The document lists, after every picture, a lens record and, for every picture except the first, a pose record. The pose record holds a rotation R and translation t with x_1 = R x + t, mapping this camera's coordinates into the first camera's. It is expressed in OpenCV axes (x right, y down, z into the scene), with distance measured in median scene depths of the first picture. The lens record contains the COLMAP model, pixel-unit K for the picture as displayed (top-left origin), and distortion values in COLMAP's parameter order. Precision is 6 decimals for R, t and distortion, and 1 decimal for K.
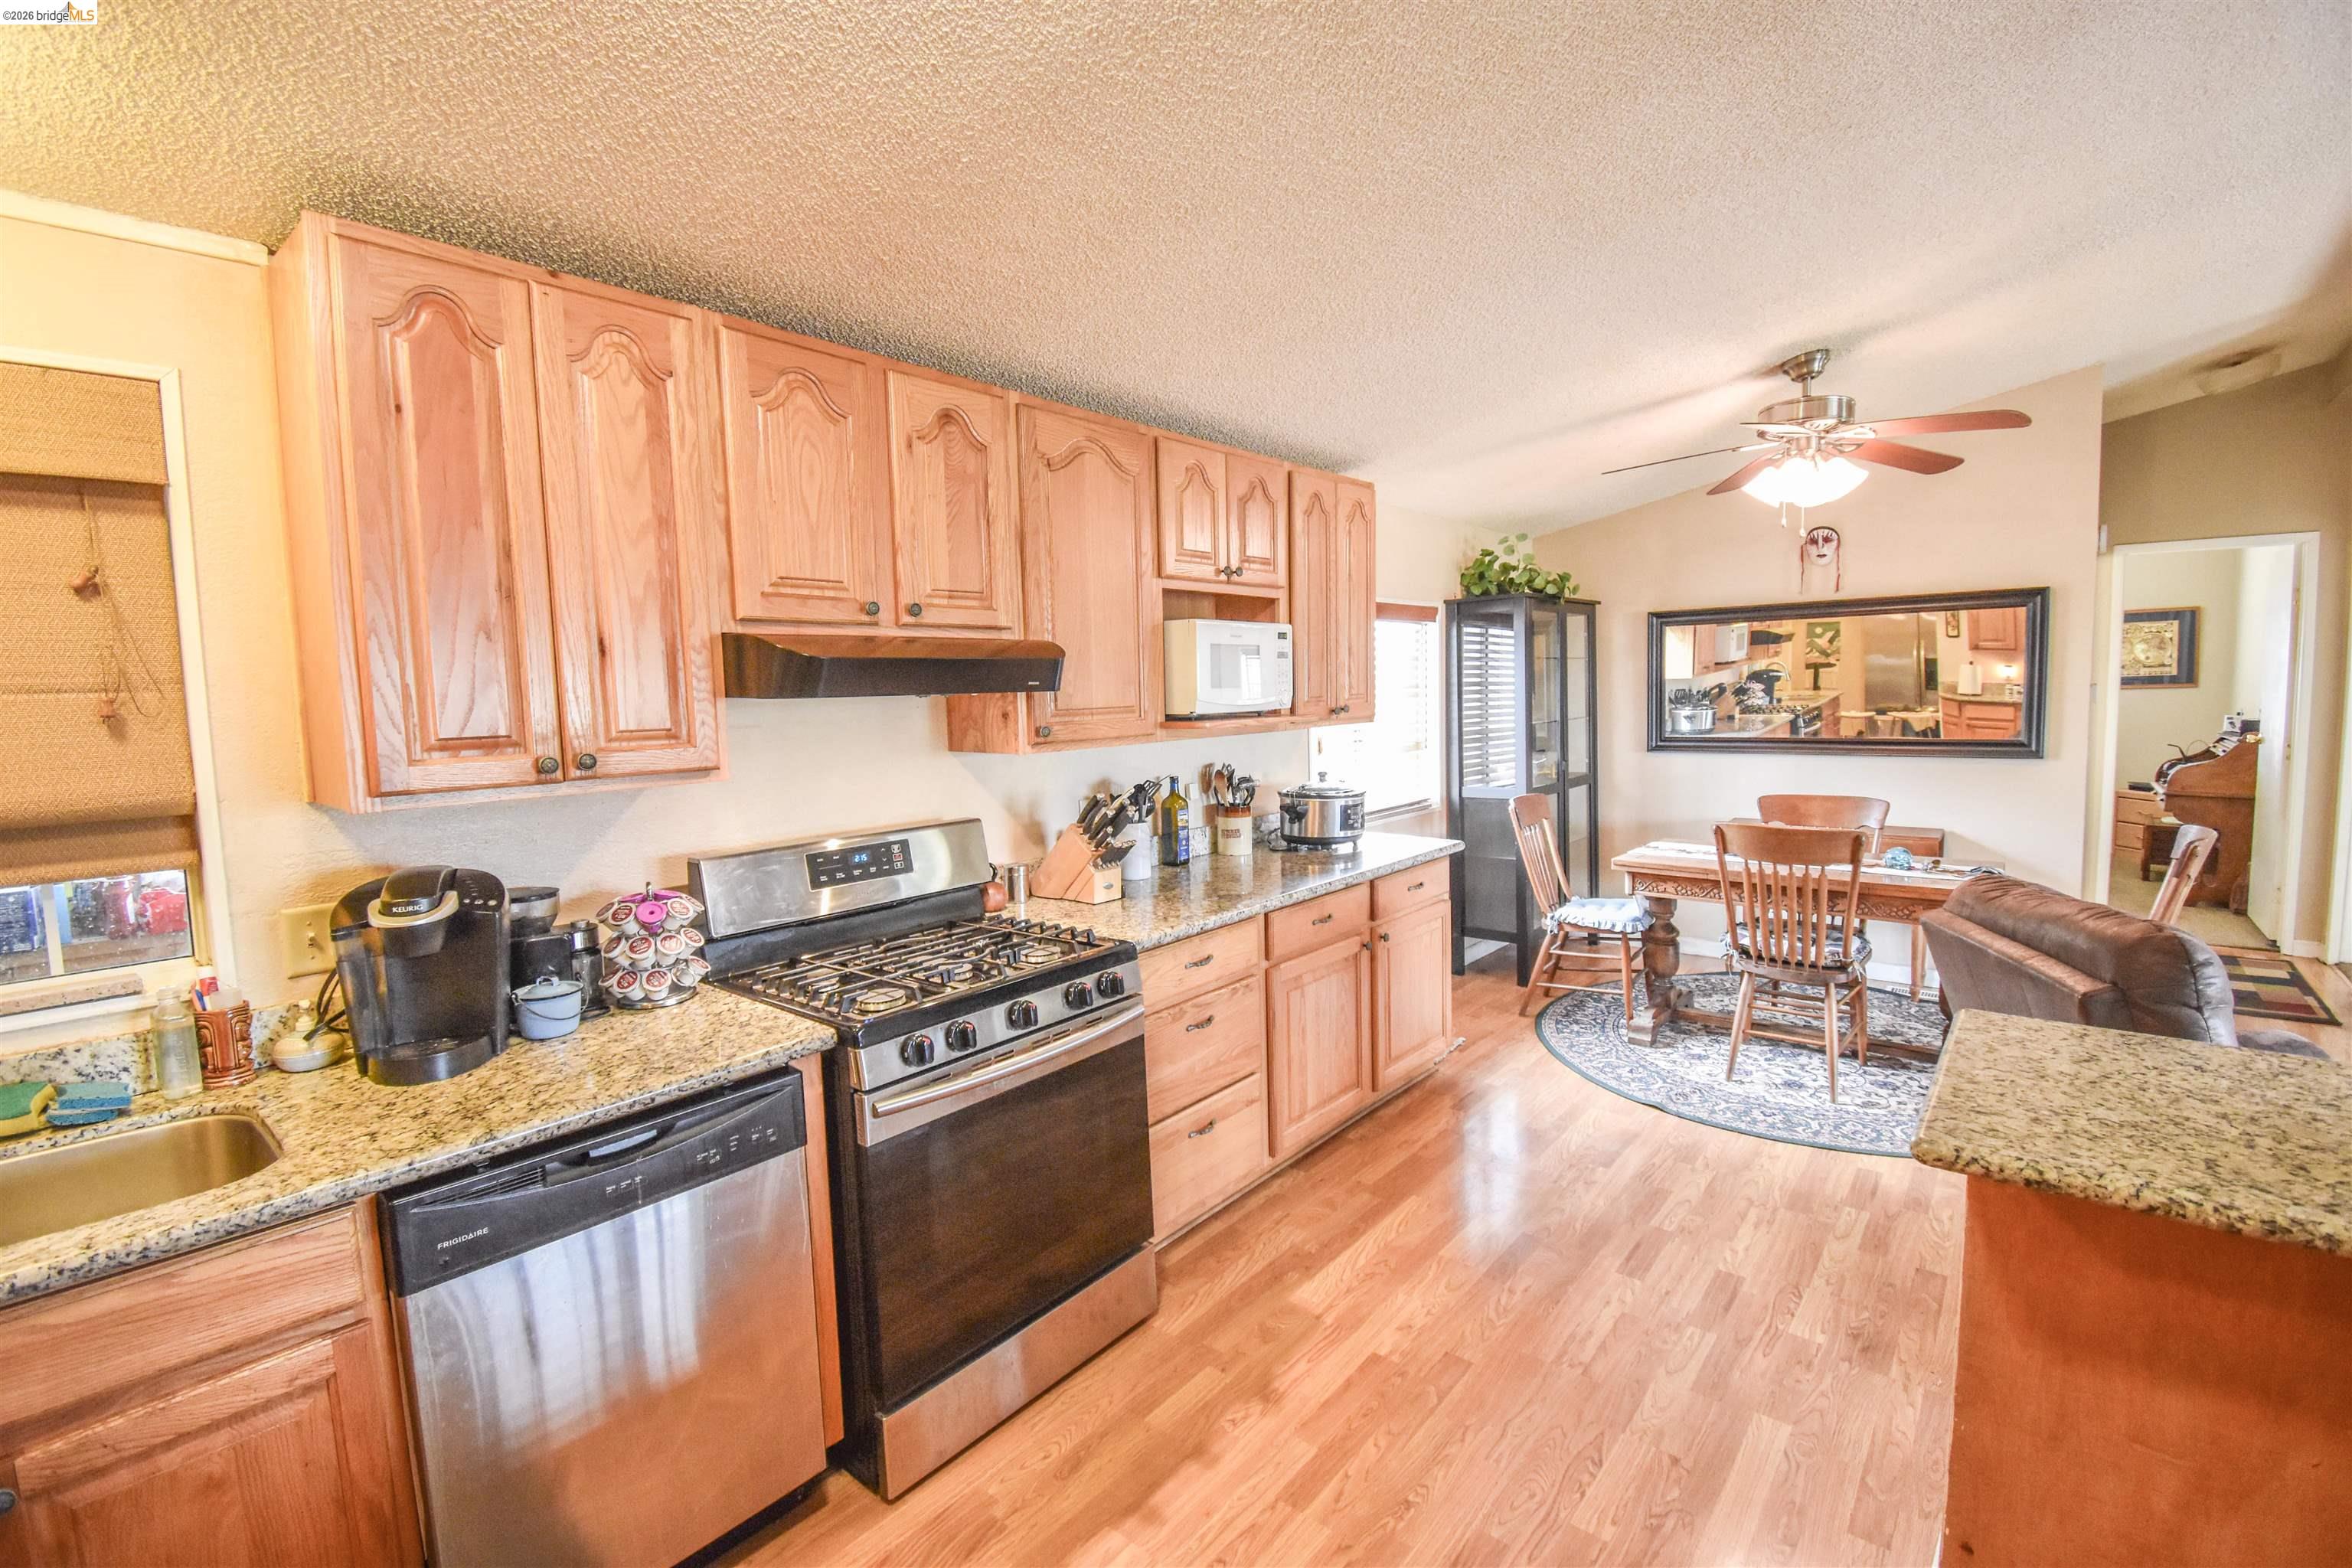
lens RADIAL K [[1030.8, 0, 1181.4], [0, 1030.8, 778.0], [0, 0, 1]] dist [0.024371, -0.028442]
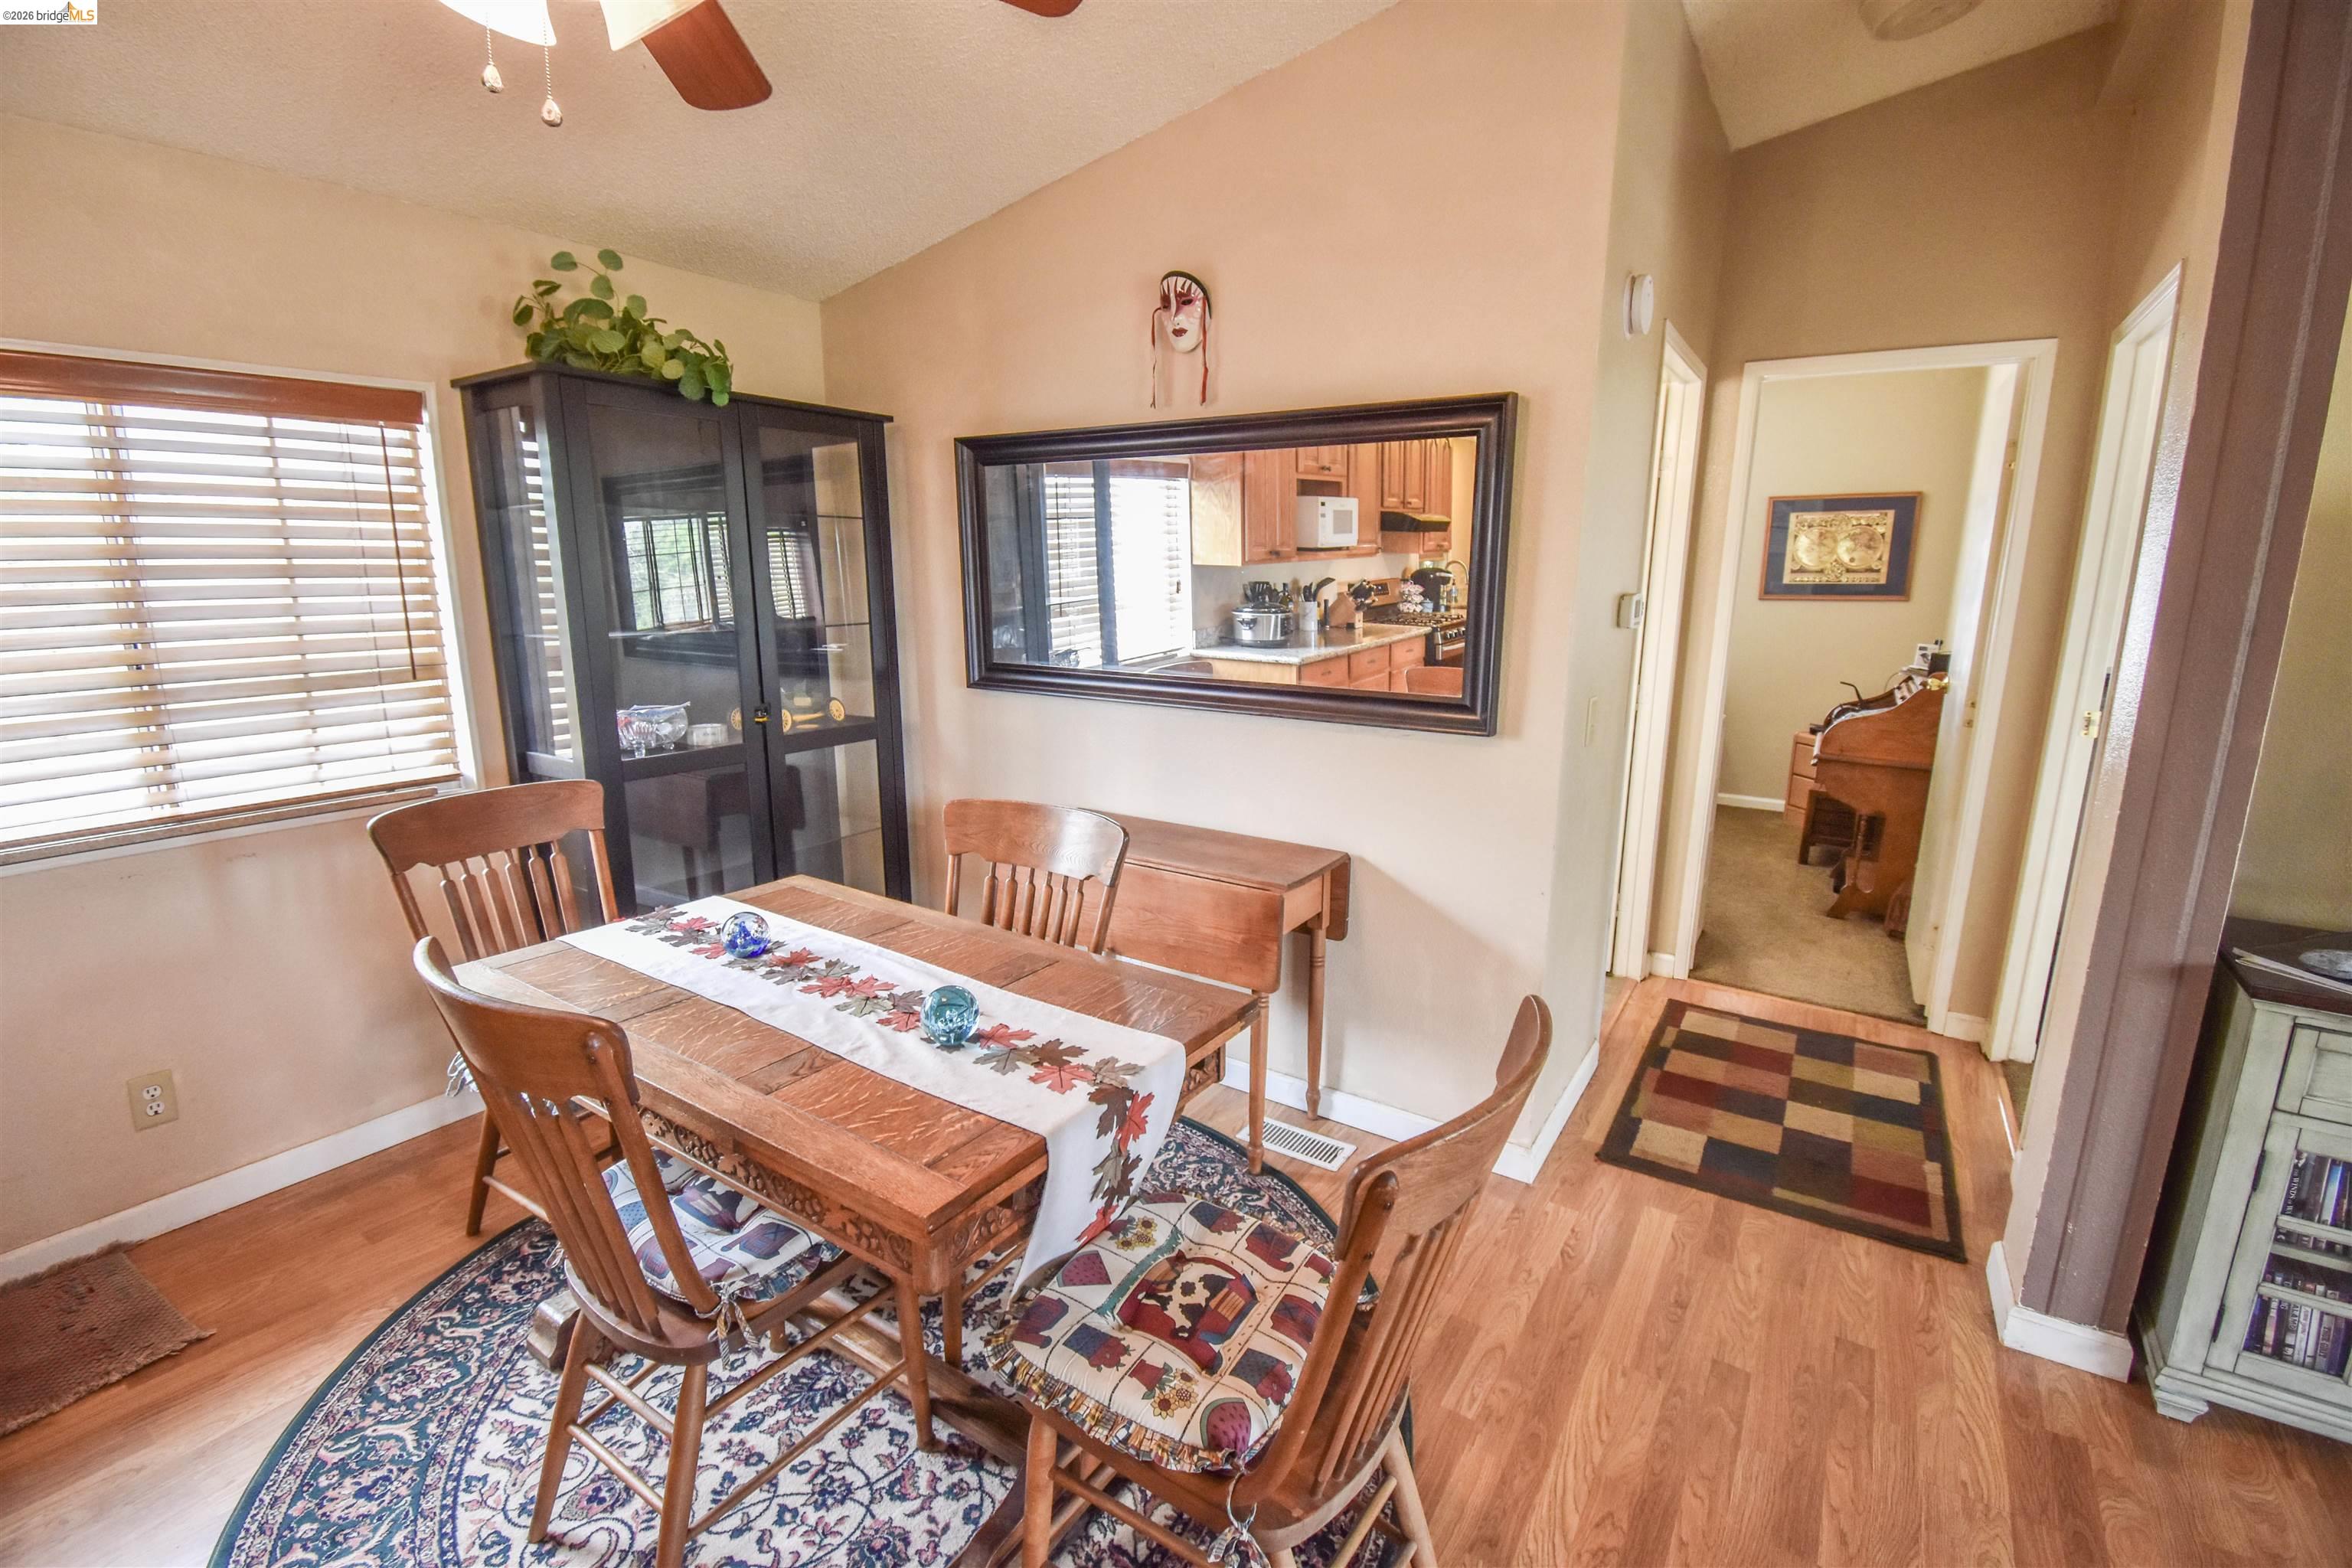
lens RADIAL K [[1030.8, 0, 1181.4], [0, 1030.8, 778.0], [0, 0, 1]] dist [0.024371, -0.028442]
pose [[0.992107, 0.012026, 0.124816, 0.765165], [-0.026467, 0.993048, 0.114694, -0.067835], [-0.122569, -0.117092, 0.985528, 0.624398]]
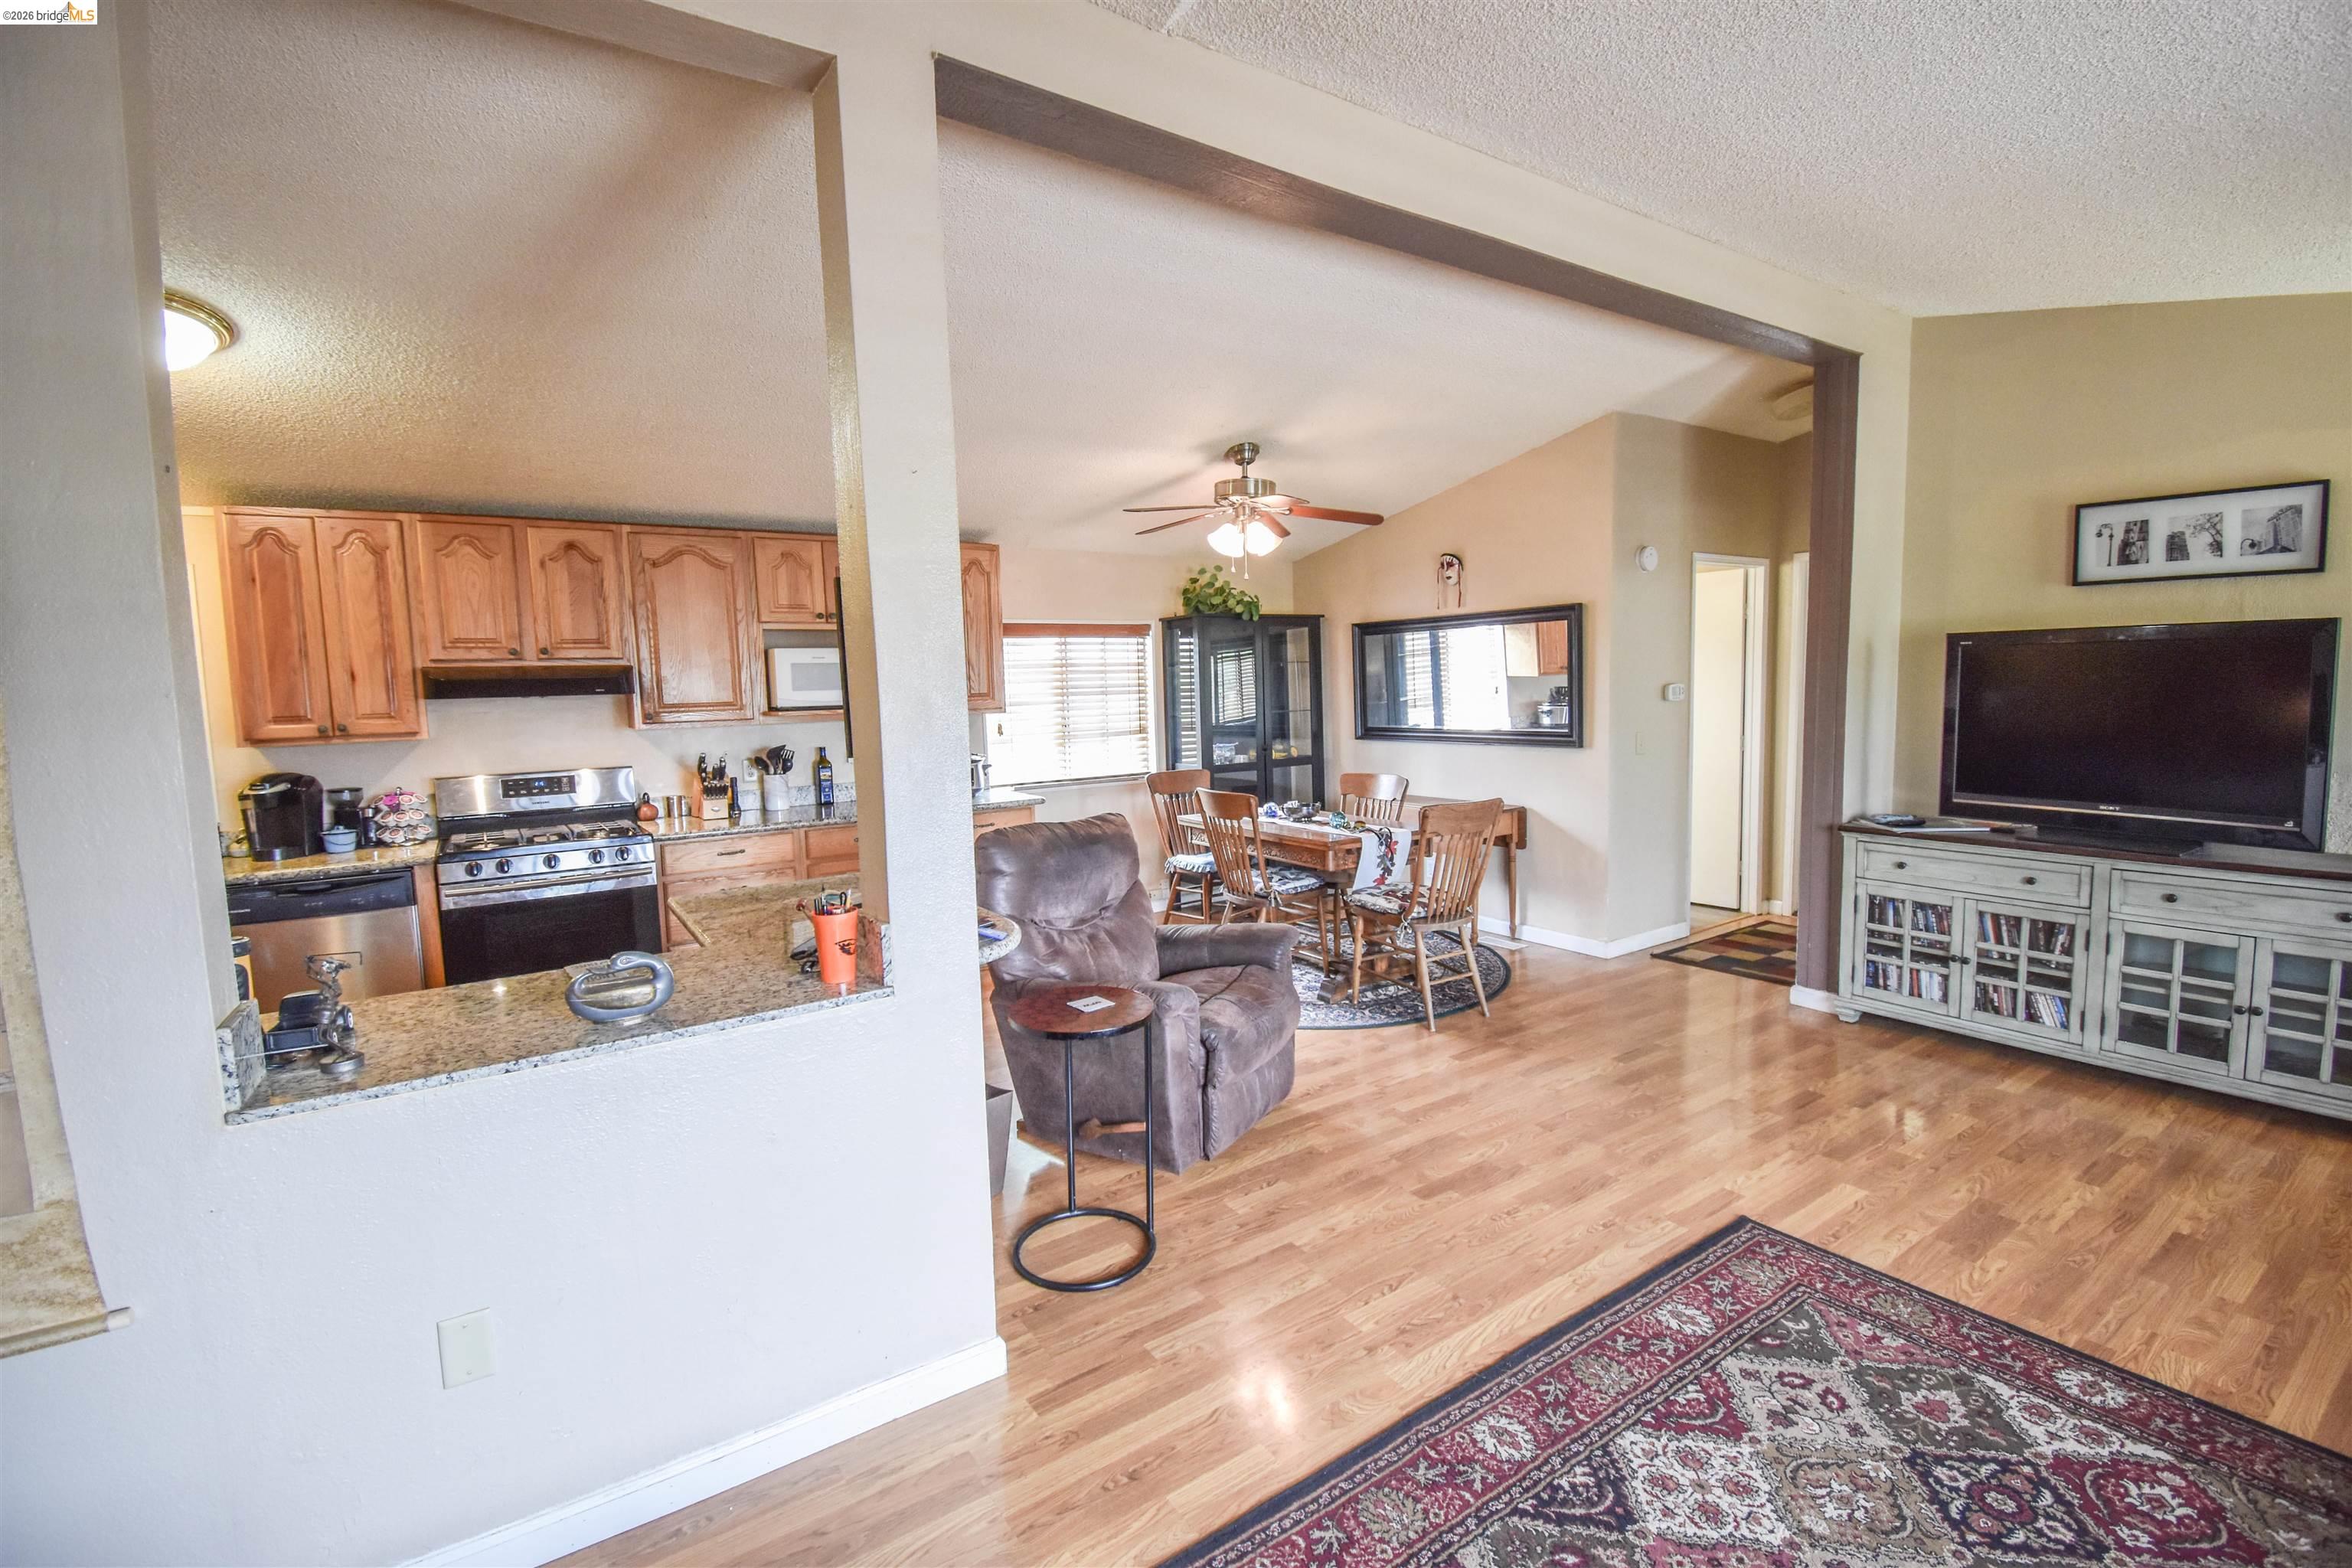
lens RADIAL K [[1036.4, 0, 1188.3], [0, 1036.4, 778.8], [0, 0, 1]] dist [0.001472, -0.017074]
pose [[0.963783, 0.025471, -0.265467, 0.896988], [-0.022455, 0.999644, 0.014391, 0.010936], [0.265739, -0.007909, 0.964013, -0.330685]]
